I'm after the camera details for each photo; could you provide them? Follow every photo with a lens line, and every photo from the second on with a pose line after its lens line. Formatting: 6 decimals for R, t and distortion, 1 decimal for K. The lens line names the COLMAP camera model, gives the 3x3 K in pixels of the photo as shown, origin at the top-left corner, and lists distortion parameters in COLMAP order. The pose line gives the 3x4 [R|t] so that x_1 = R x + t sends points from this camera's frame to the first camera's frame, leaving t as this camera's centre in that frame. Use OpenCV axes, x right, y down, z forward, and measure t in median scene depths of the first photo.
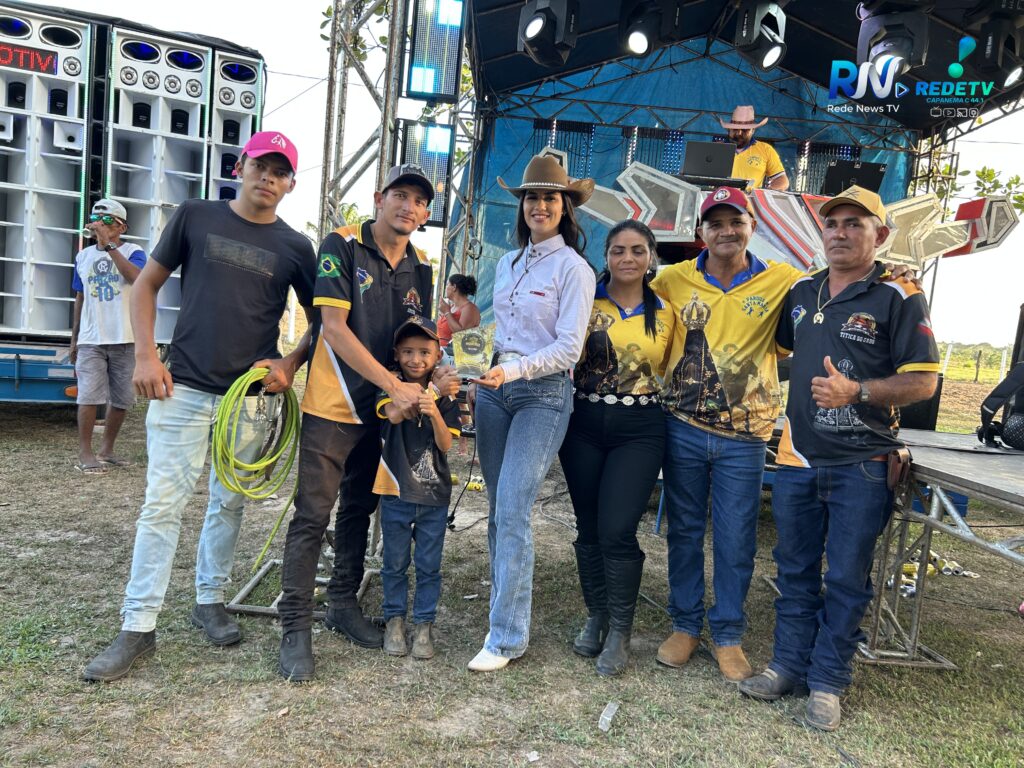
lens RADIAL K [[776.9, 0, 509.6], [0, 776.9, 385.2], [0, 0, 1]] dist [0.042005, -0.044817]
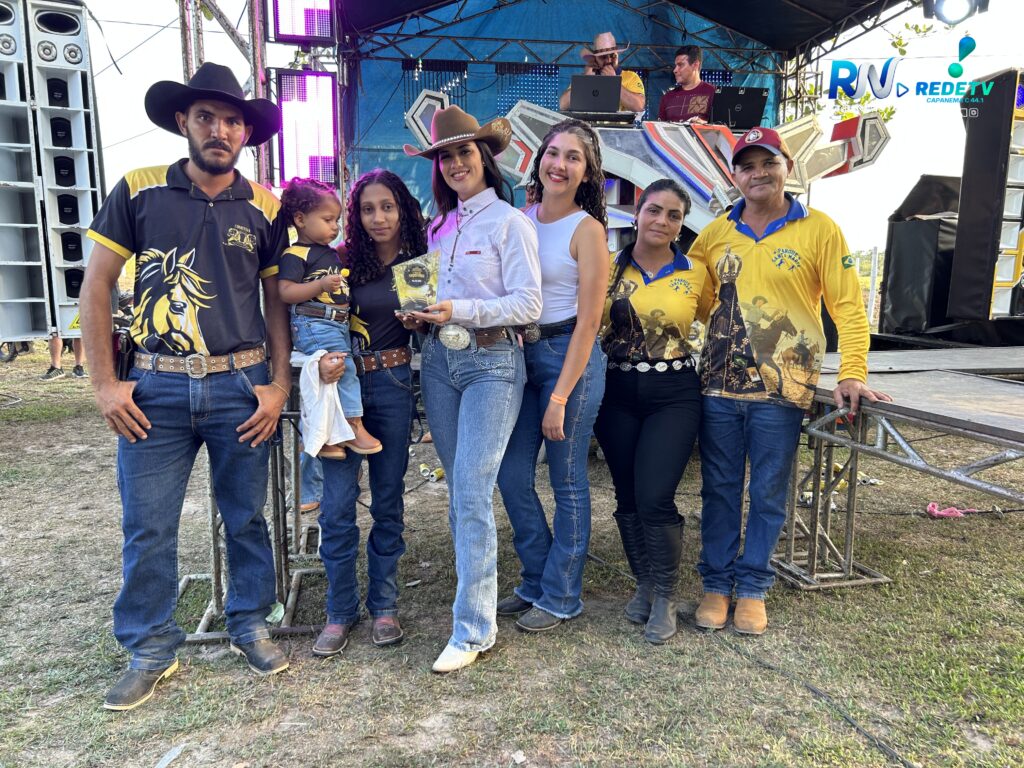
lens RADIAL K [[776.9, 0, 516.7], [0, 776.9, 389.3], [0, 0, 1]] dist [0.042005, -0.044817]
pose [[0.982318, -0.115010, 0.147729, -0.023342], [0.103769, 0.991240, 0.081698, -0.015406], [-0.155831, -0.064923, 0.985648, 0.039189]]
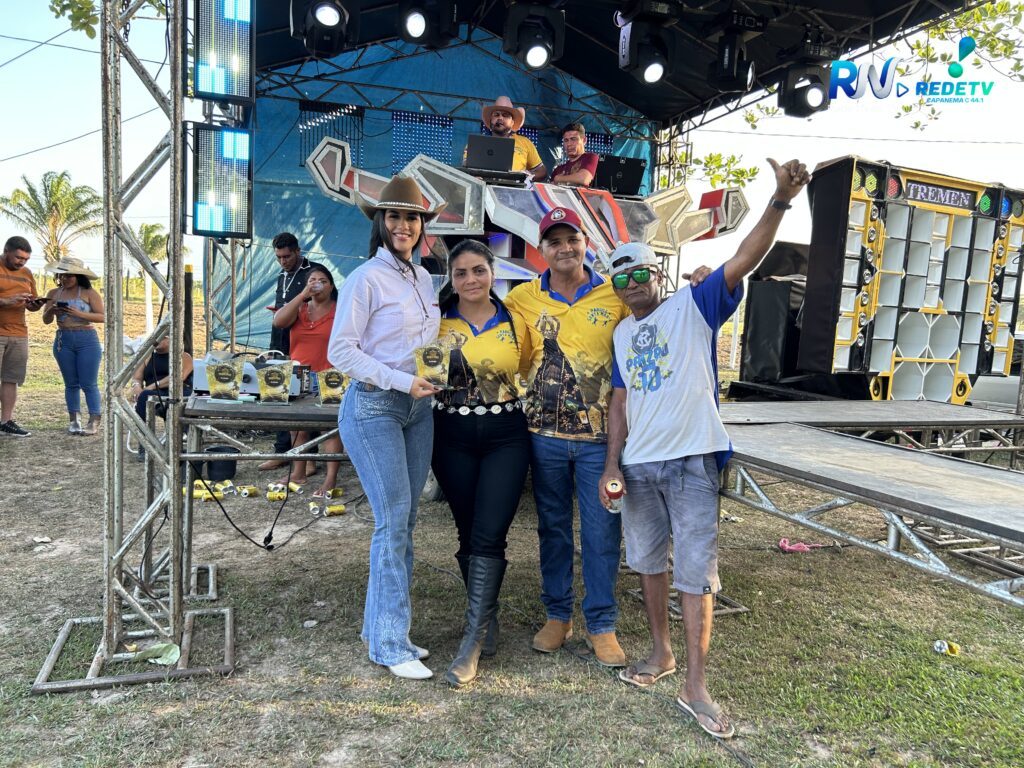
lens RADIAL K [[776.9, 0, 520.0], [0, 776.9, 381.7], [0, 0, 1]] dist [0.042005, -0.044817]
pose [[0.948602, -0.081024, 0.305923, -0.044483], [0.070870, 0.996507, 0.044173, -0.029626], [-0.308434, -0.020222, 0.951031, 0.003954]]
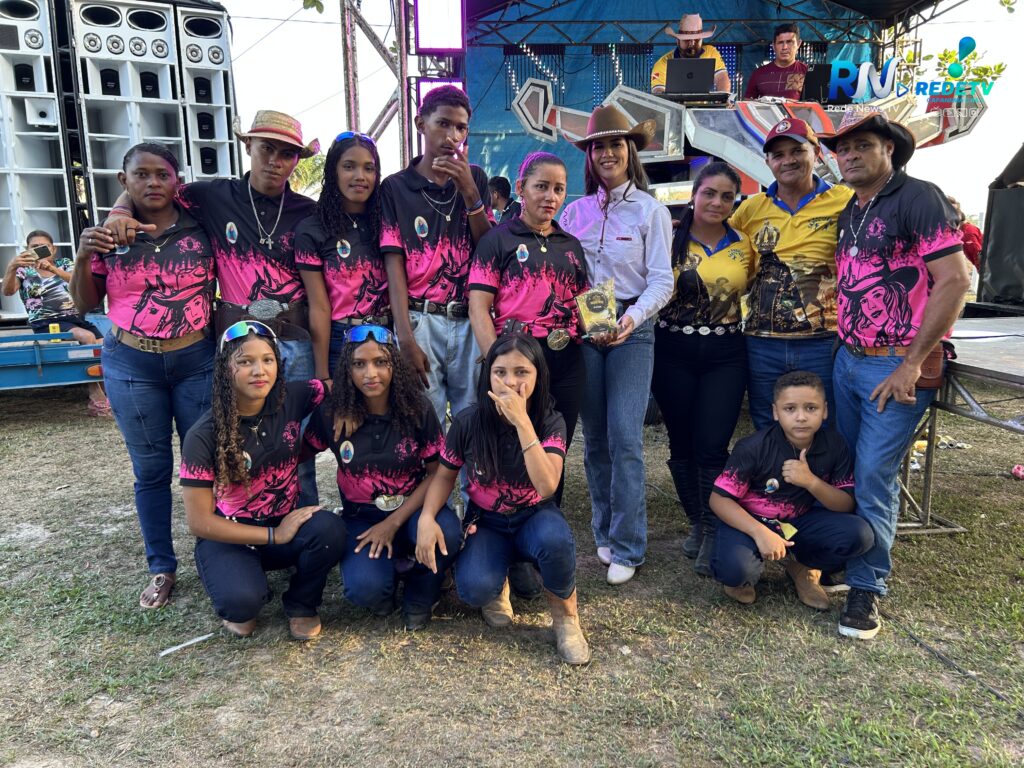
lens RADIAL K [[776.9, 0, 516.8], [0, 776.9, 379.3], [0, 0, 1]] dist [0.042005, -0.044817]
pose [[0.993086, -0.111521, 0.036664, -0.048691], [0.107685, 0.989754, 0.093759, -0.016167], [-0.046745, -0.089162, 0.994920, -0.038317]]
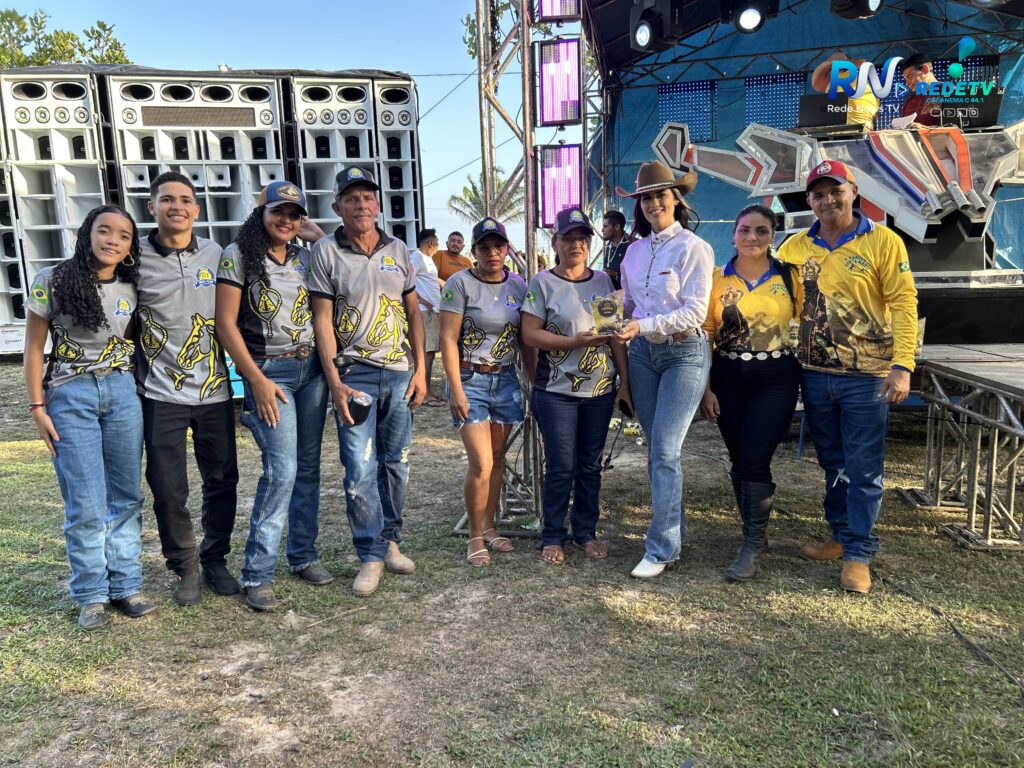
lens RADIAL K [[776.9, 0, 511.0], [0, 776.9, 384.1], [0, 0, 1]] dist [0.042005, -0.044817]
pose [[0.973694, -0.097689, -0.205856, 0.022228], [0.109748, 0.992801, 0.047968, -0.013825], [0.199688, -0.069299, 0.977406, -0.150370]]
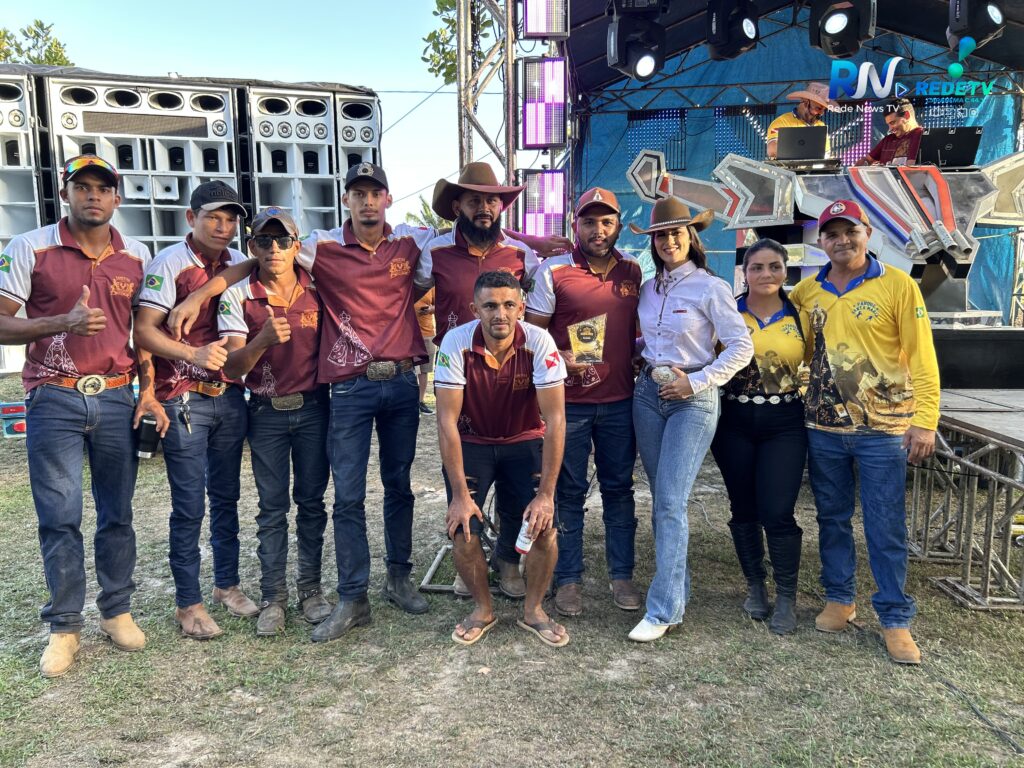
lens RADIAL K [[776.9, 0, 511.7], [0, 776.9, 385.0], [0, 0, 1]] dist [0.042005, -0.044817]
pose [[0.986562, -0.085074, -0.139489, -0.008980], [0.090246, 0.995432, 0.031167, -0.031912], [0.136200, -0.043337, 0.989733, -0.099863]]
